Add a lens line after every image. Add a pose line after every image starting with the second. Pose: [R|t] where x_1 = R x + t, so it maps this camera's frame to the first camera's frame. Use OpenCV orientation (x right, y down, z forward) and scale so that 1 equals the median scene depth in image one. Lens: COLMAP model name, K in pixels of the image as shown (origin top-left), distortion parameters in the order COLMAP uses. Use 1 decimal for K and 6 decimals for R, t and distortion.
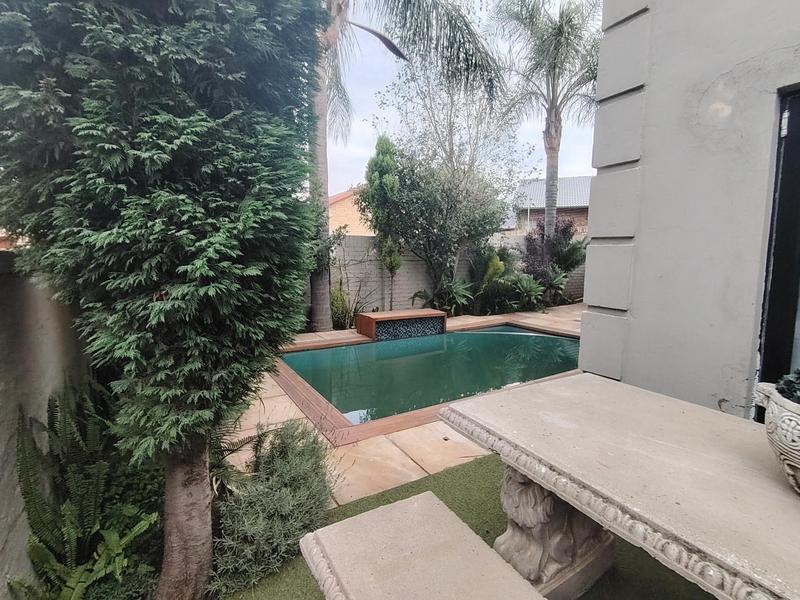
lens RADIAL K [[383.2, 0, 403.9], [0, 383.2, 293.0], [0, 0, 1]] dist [-0.009496, 0.001105]
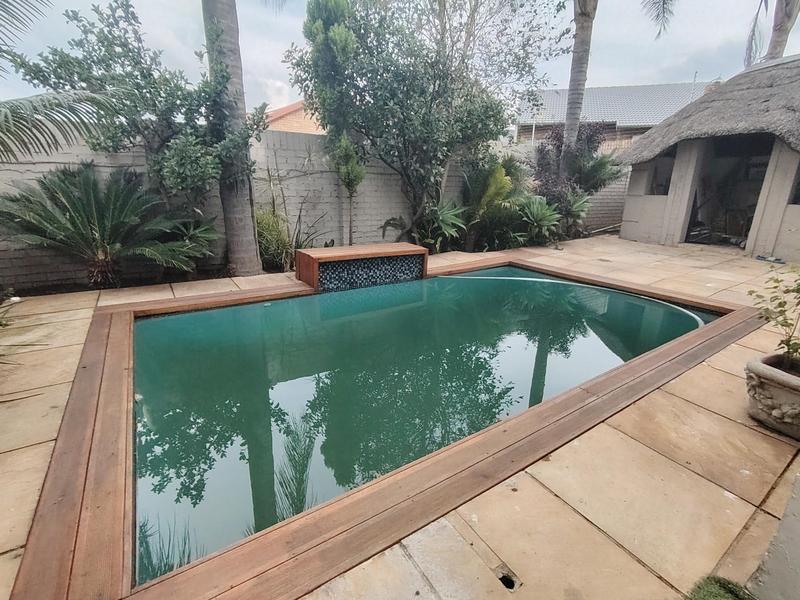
lens RADIAL K [[383.2, 0, 403.9], [0, 383.2, 293.0], [0, 0, 1]] dist [-0.009496, 0.001105]
pose [[0.999536, 0.003241, 0.030270, 0.041457], [-0.008580, 0.984004, 0.177938, 0.005986], [-0.029209, -0.178115, 0.983576, 0.269474]]
